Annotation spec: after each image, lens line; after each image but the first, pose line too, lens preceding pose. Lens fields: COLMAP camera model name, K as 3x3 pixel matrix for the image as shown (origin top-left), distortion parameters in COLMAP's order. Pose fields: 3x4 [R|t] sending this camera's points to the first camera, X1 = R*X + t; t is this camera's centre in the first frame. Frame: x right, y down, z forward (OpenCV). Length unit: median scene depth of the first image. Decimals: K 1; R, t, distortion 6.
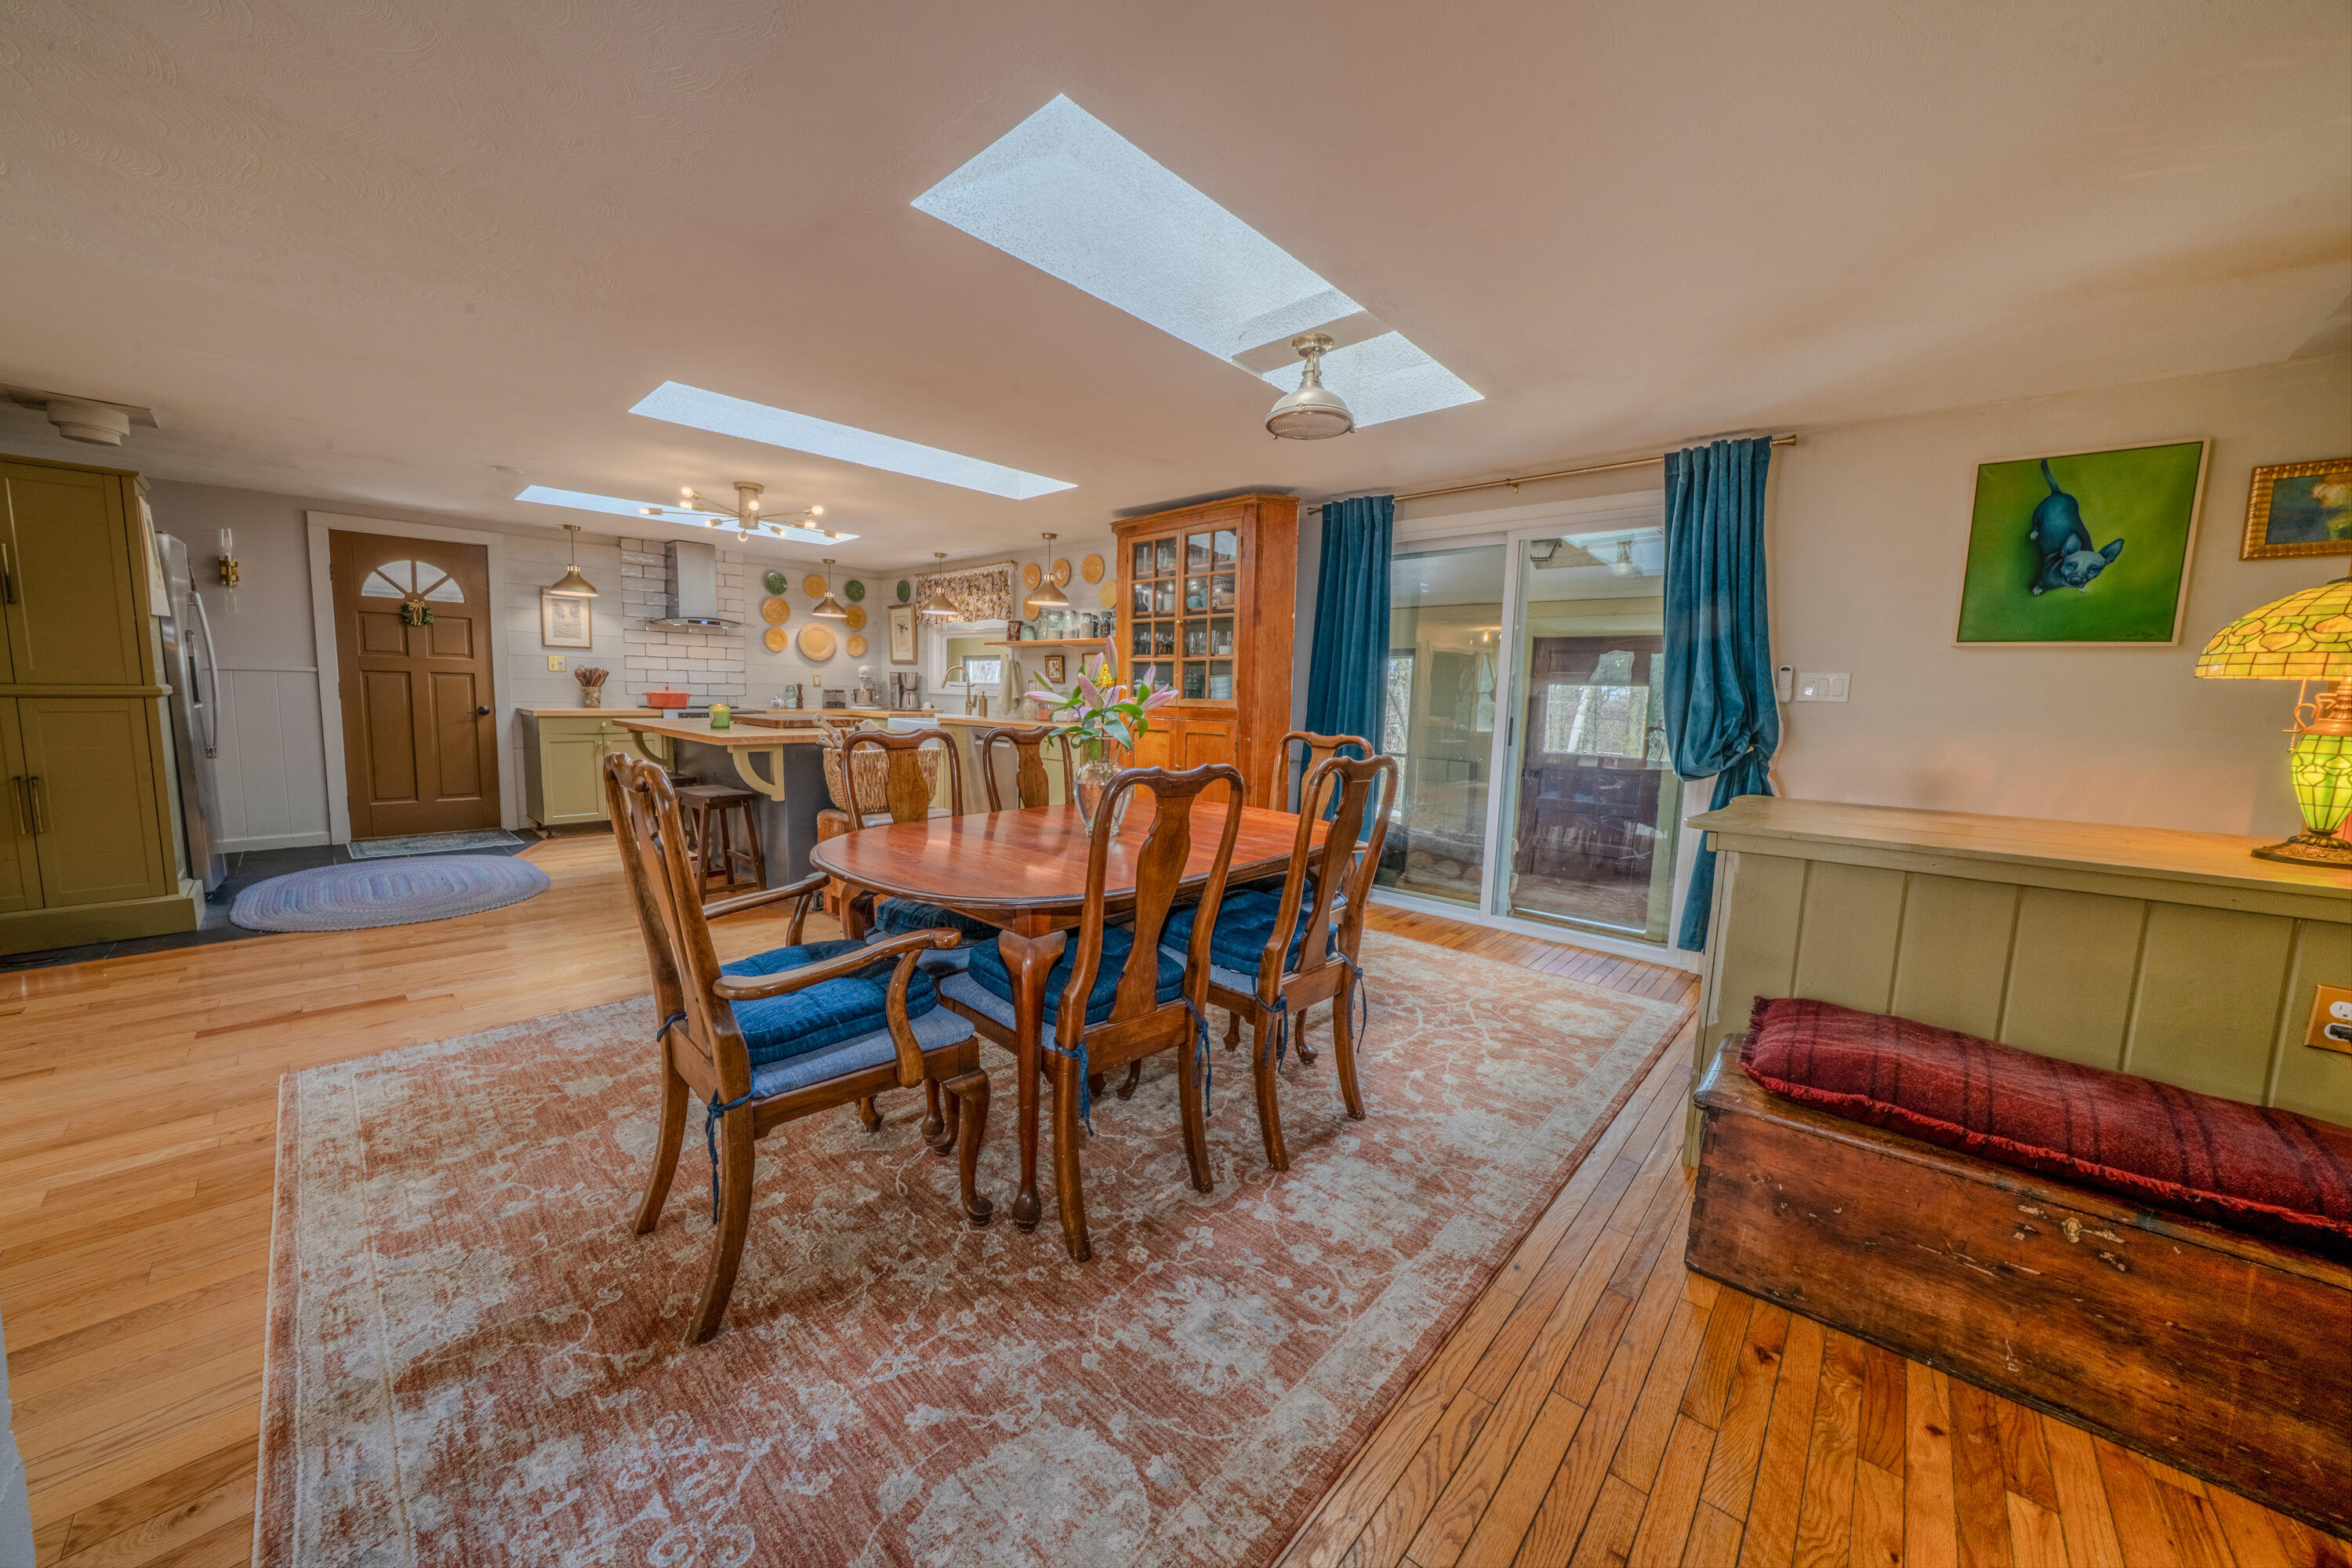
lens RADIAL K [[815.9, 0, 1164.1], [0, 815.9, 779.4], [0, 0, 1]] dist [-0.020790, -0.000007]
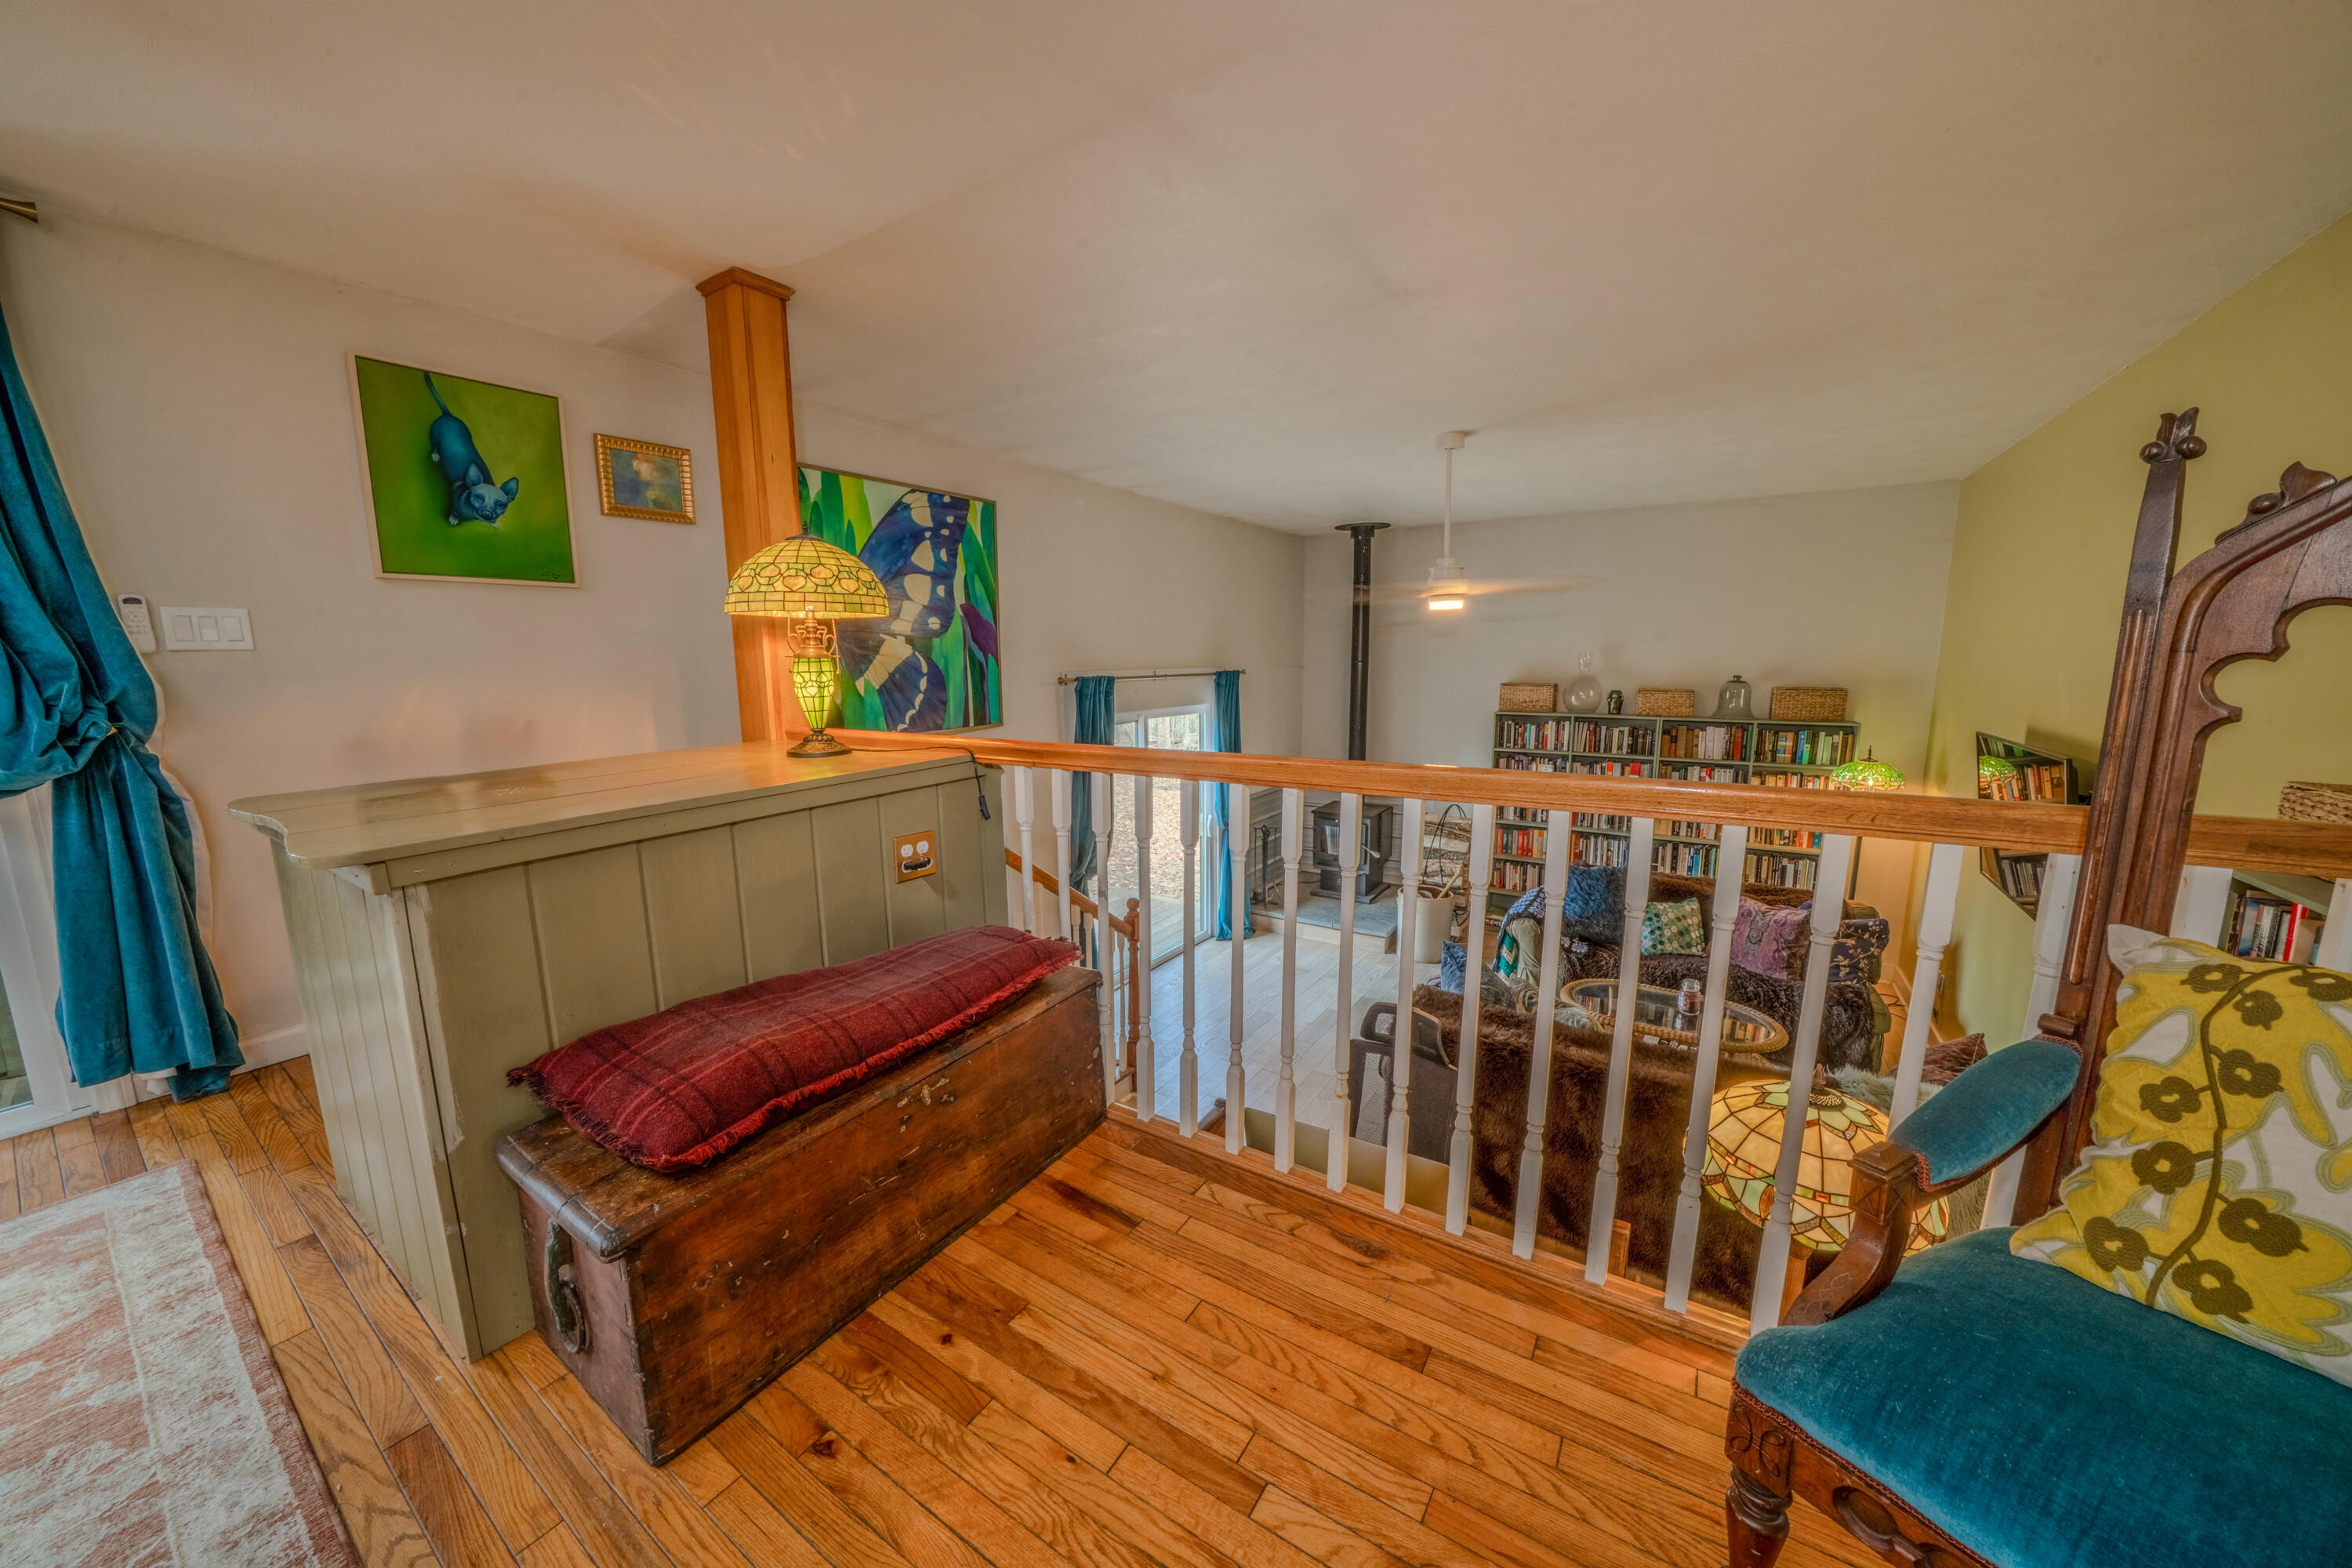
lens RADIAL K [[817.5, 0, 1163.7], [0, 817.5, 776.8], [0, 0, 1]] dist [-0.030050, 0.004327]
pose [[-0.157556, -0.175175, 0.971849, 0.006787], [0.113655, 0.974384, 0.194058, -0.016434], [-0.980948, 0.141030, -0.133611, 0.173895]]
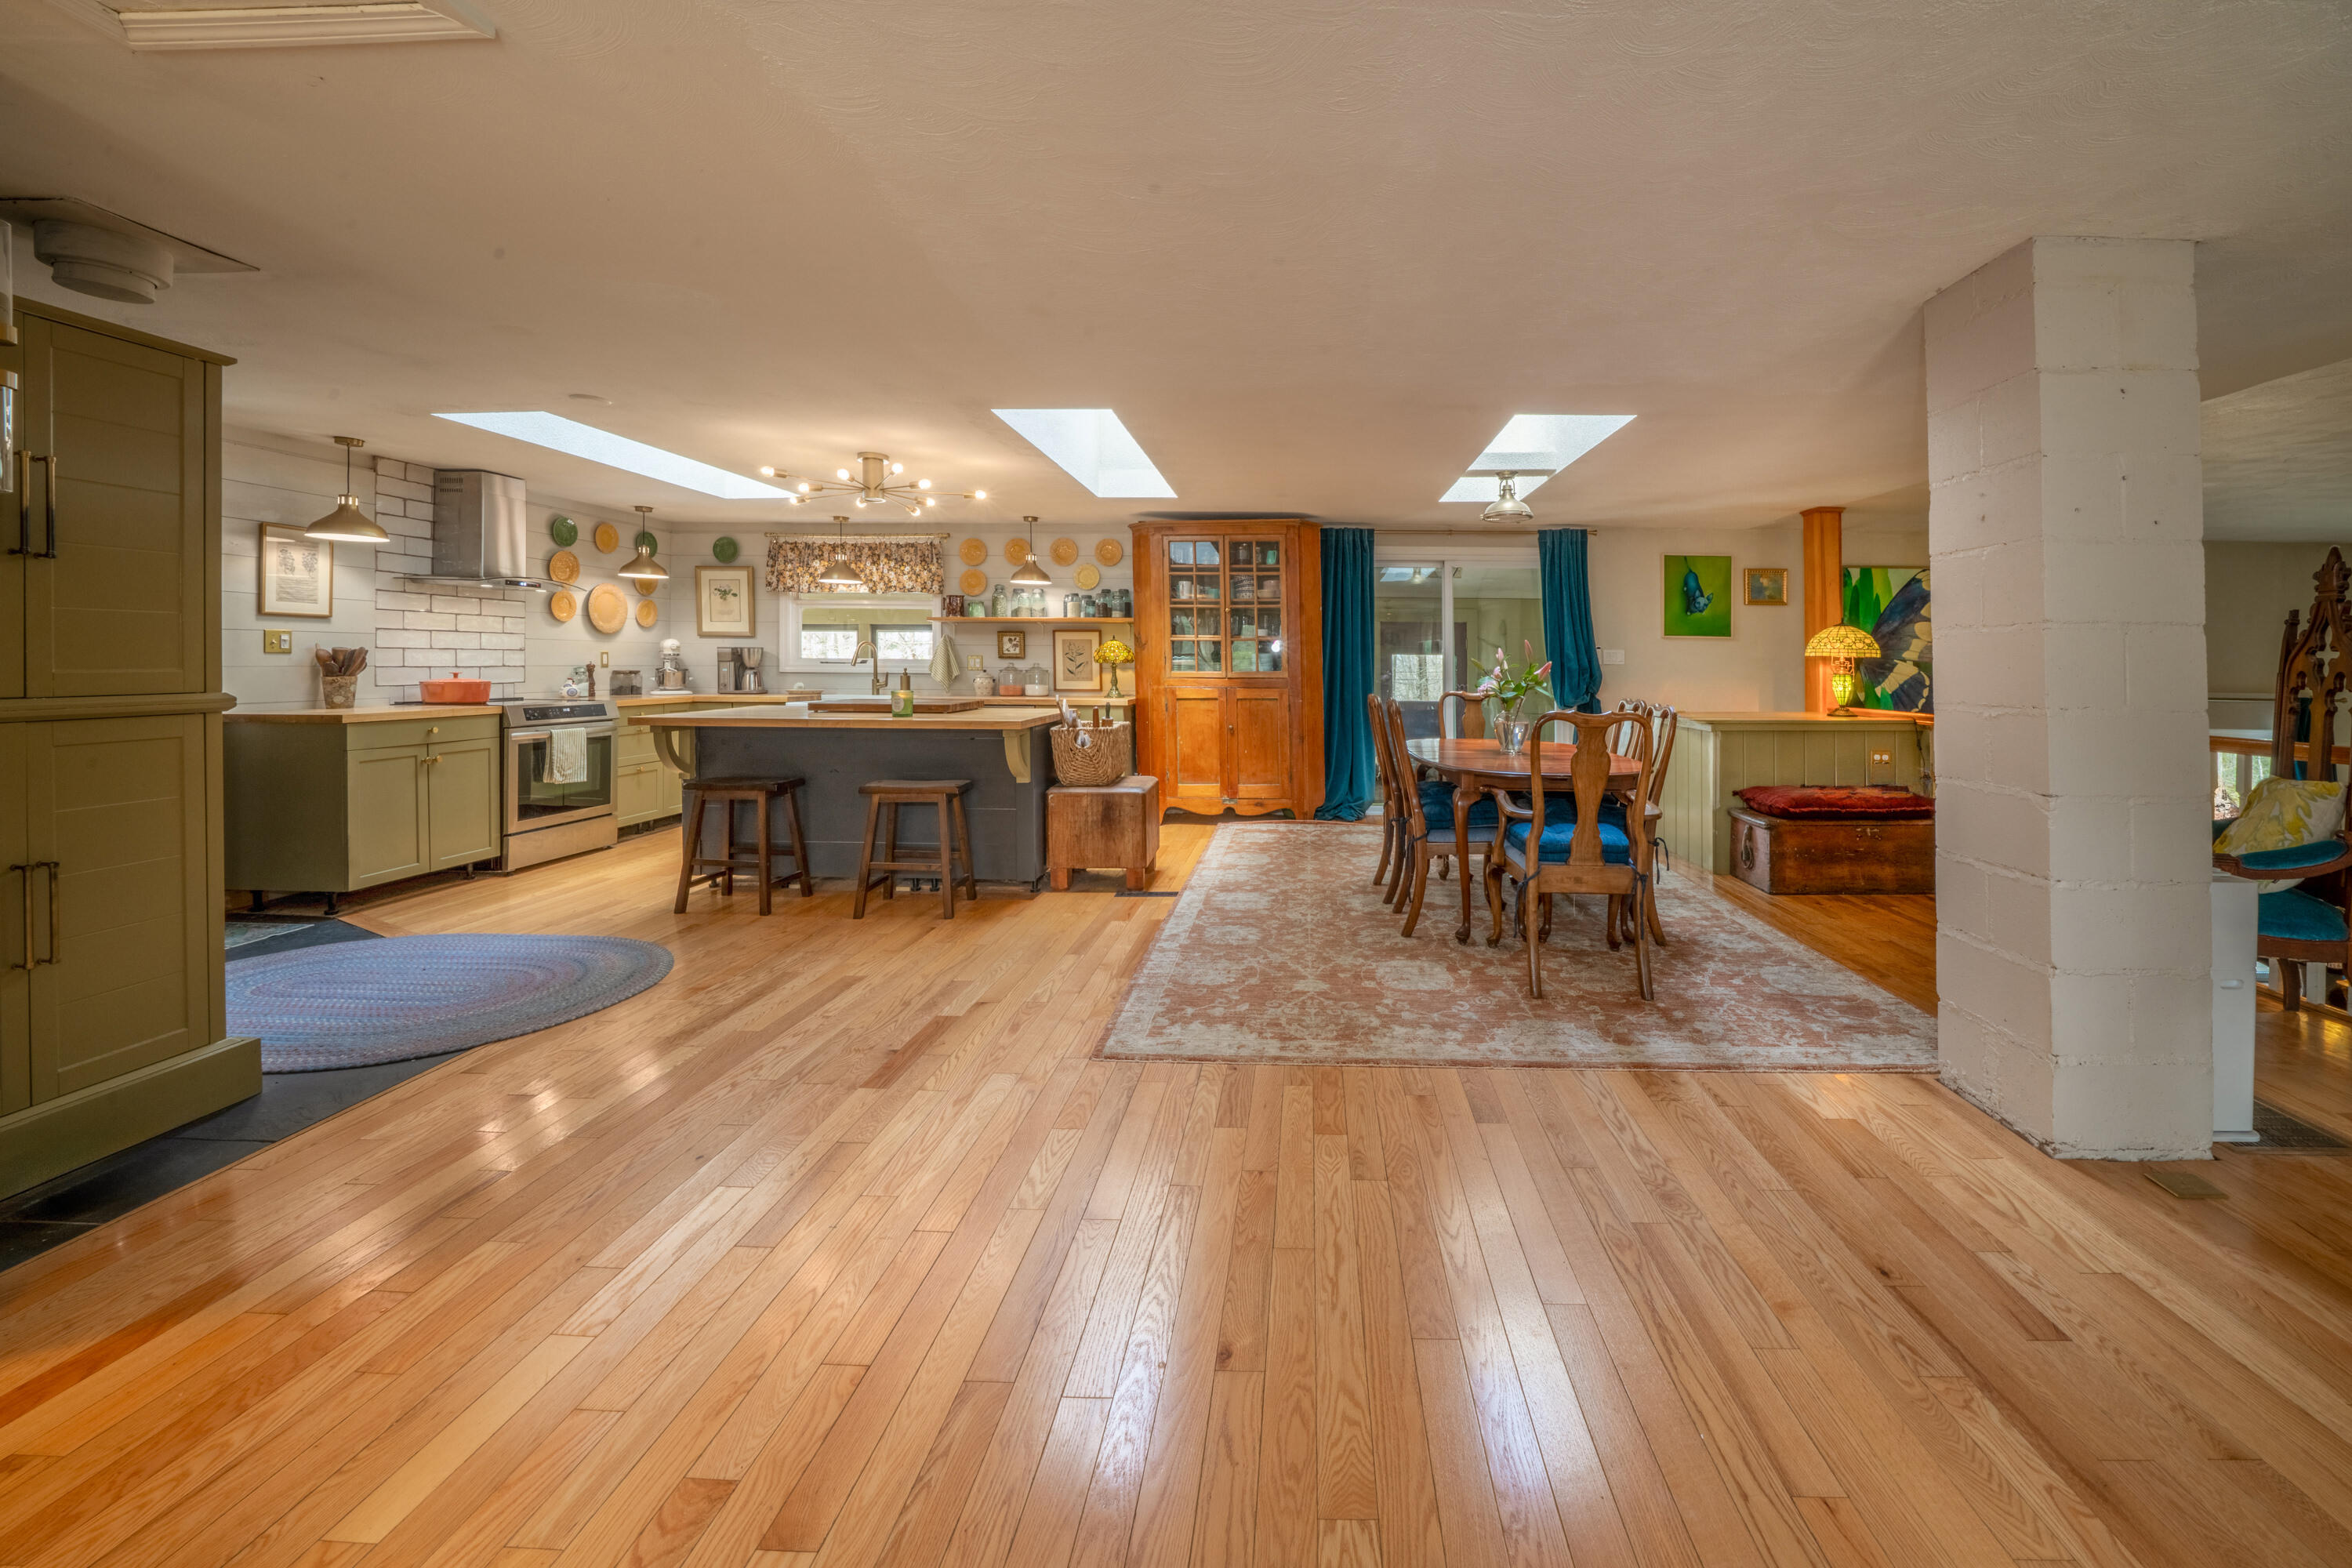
lens RADIAL K [[853.0, 0, 1291.8], [0, 853.0, 679.9], [0, 0, 1]] dist [-0.025298, 0.000133]
pose [[0.744224, -0.034023, 0.667063, -0.660834], [0.084385, 0.995489, -0.043372, -0.019586], [-0.662579, 0.088568, 0.743737, -0.013694]]
